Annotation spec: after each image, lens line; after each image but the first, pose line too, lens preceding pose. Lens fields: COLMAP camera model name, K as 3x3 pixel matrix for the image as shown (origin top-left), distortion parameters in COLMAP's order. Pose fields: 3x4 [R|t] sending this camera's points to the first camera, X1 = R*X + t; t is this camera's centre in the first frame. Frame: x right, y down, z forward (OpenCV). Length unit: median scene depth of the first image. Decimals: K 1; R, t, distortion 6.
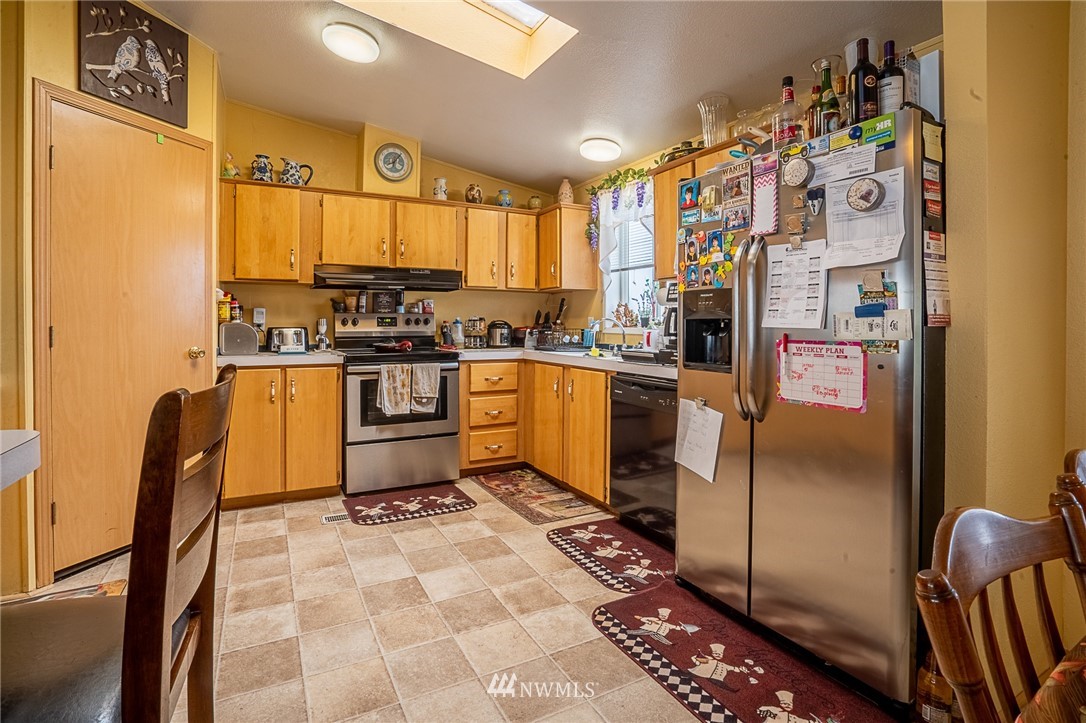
lens RADIAL K [[530.6, 0, 560.7], [0, 530.6, 315.8], [0, 0, 1]] dist [-0.050244, 0.020528]
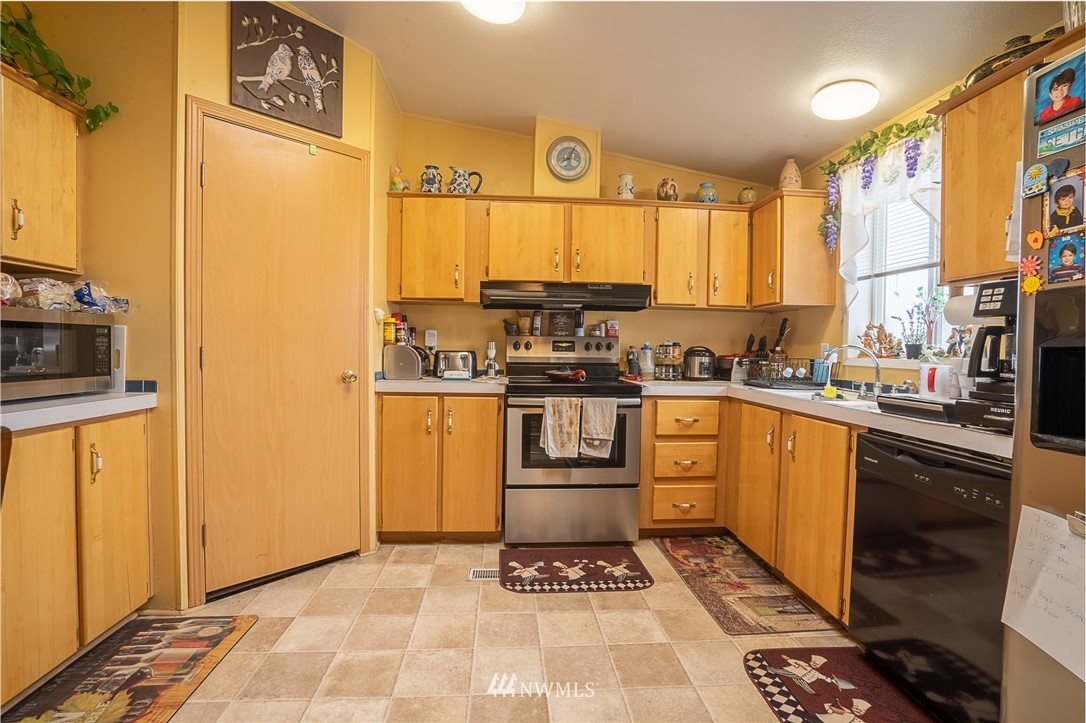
lens RADIAL K [[530.6, 0, 539.8], [0, 530.6, 356.5], [0, 0, 1]] dist [-0.050244, 0.020528]
pose [[0.904569, 0.019838, -0.425865, 0.011646], [-0.007582, 0.999507, 0.030454, 0.002471], [0.426259, -0.024319, 0.904274, 0.237486]]
